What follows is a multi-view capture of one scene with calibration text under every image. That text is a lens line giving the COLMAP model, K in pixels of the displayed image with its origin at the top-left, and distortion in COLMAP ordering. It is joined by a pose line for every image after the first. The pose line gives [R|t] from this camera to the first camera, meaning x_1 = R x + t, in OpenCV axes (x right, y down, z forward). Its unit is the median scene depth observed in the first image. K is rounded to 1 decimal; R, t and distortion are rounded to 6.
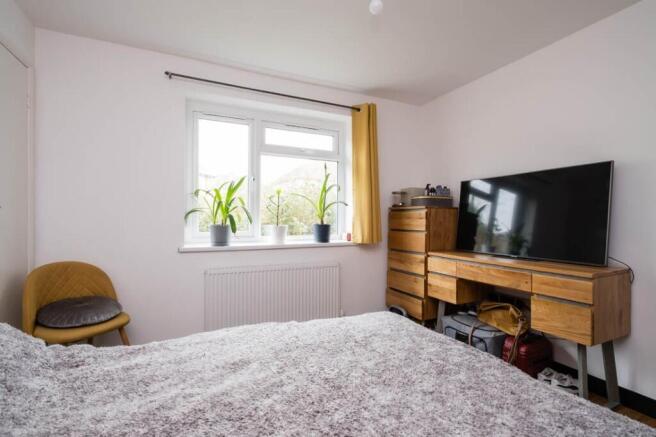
lens RADIAL K [[317.6, 0, 330.8], [0, 317.6, 217.0], [0, 0, 1]] dist [0.023157, 0.000189]
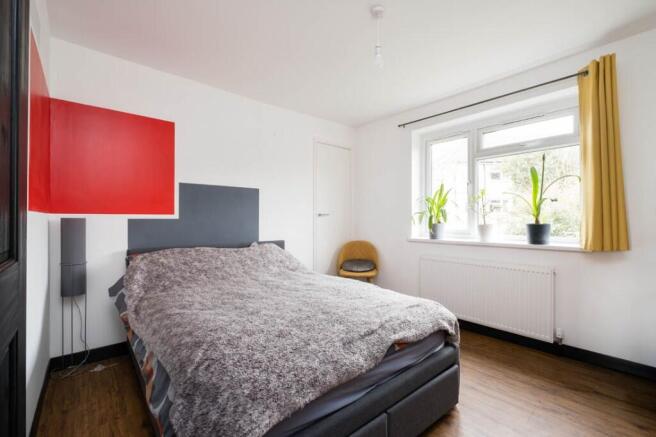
lens RADIAL K [[292.3, 0, 324.9], [0, 292.3, 219.3], [0, 0, 1]] dist [-0.003627, -0.001300]
pose [[0.246947, -0.009170, -0.968986, 0.662751], [0.002991, 0.999958, -0.008701, 0.017348], [0.969024, -0.000749, 0.246964, 0.249994]]
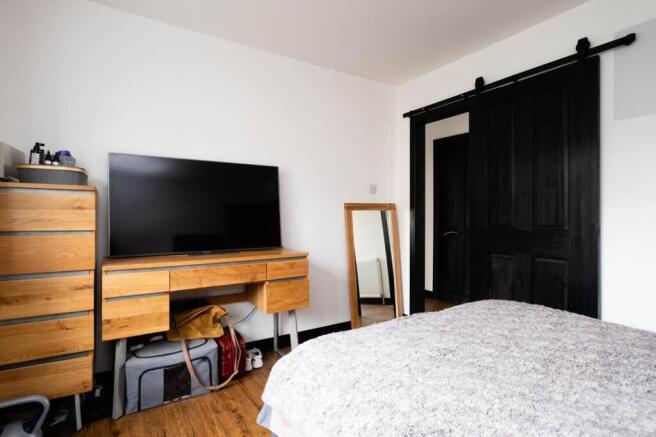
lens RADIAL K [[337.8, 0, 328.6], [0, 337.8, 218.3], [0, 0, 1]] dist [-0.018783, -0.000272]
pose [[-0.142816, -0.007542, 0.989721, -0.354628], [-0.009721, 0.999933, 0.006217, 0.015270], [-0.989702, -0.008733, -0.142880, 0.681417]]
